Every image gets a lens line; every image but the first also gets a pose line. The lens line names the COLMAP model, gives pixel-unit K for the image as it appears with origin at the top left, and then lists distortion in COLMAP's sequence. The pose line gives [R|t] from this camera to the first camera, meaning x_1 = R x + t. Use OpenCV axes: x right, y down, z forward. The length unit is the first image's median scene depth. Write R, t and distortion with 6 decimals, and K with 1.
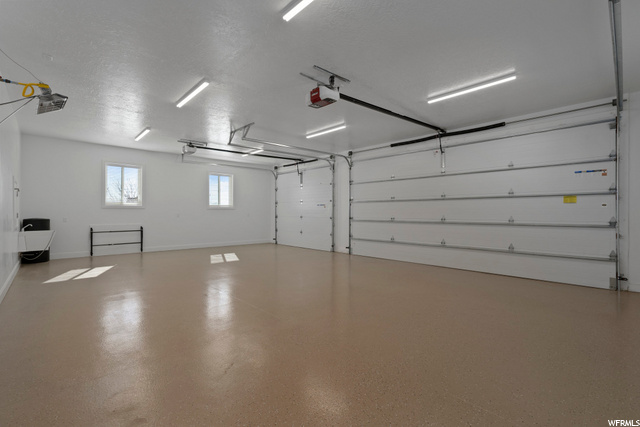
lens RADIAL K [[286.2, 0, 320.8], [0, 286.2, 212.0], [0, 0, 1]] dist [-0.005718, -0.000167]
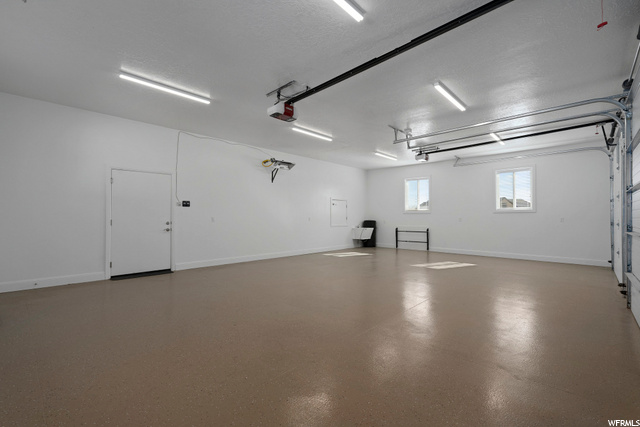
lens RADIAL K [[286.2, 0, 320.8], [0, 286.2, 212.0], [0, 0, 1]] dist [-0.005718, -0.000167]
pose [[0.078464, -0.019339, -0.996729, 0.514078], [0.000454, 0.999812, -0.019363, 0.005480], [0.996917, 0.001067, 0.078458, 0.485726]]
